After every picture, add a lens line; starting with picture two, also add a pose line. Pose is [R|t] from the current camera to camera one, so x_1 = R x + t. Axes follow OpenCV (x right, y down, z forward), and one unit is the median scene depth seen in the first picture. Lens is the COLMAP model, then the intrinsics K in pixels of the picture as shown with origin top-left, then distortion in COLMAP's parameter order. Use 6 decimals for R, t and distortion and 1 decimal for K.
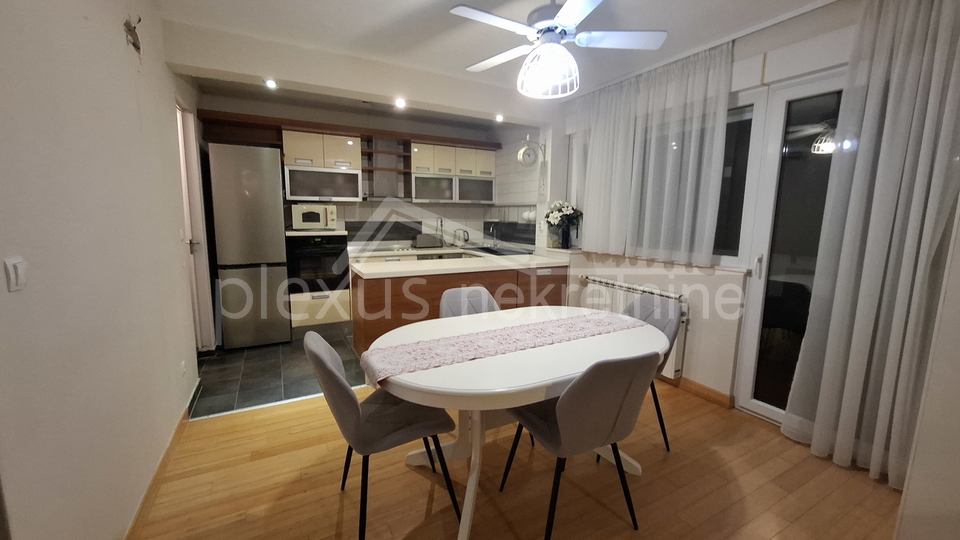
lens RADIAL K [[381.9, 0, 484.0], [0, 381.9, 264.1], [0, 0, 1]] dist [-0.001335, 0.000363]
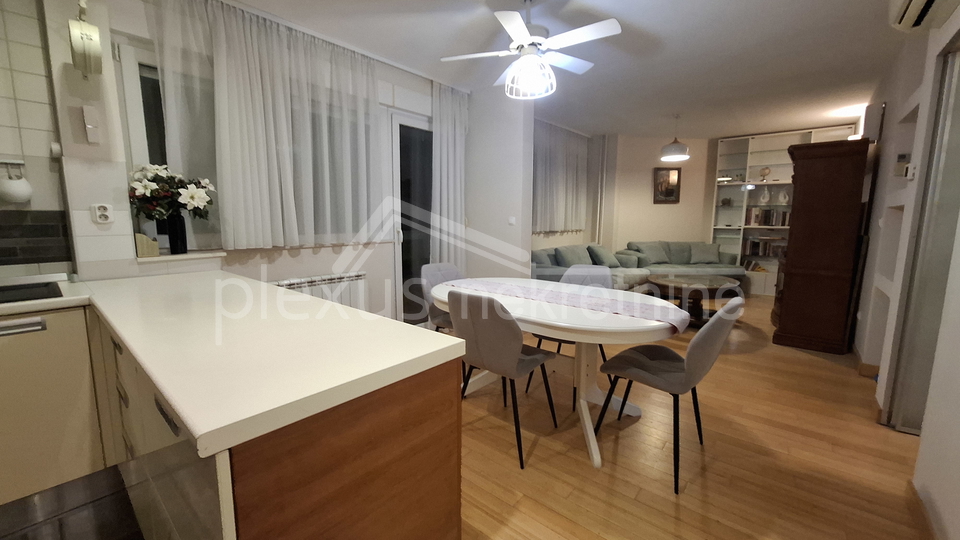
lens RADIAL K [[376.7, 0, 477.3], [0, 376.7, 266.1], [0, 0, 1]] dist [-0.001697, 0.000460]
pose [[-0.365204, -0.134211, 0.921202, -0.560333], [0.119791, 0.974551, 0.189474, -0.091241], [-0.923188, 0.179548, -0.339833, 0.970123]]
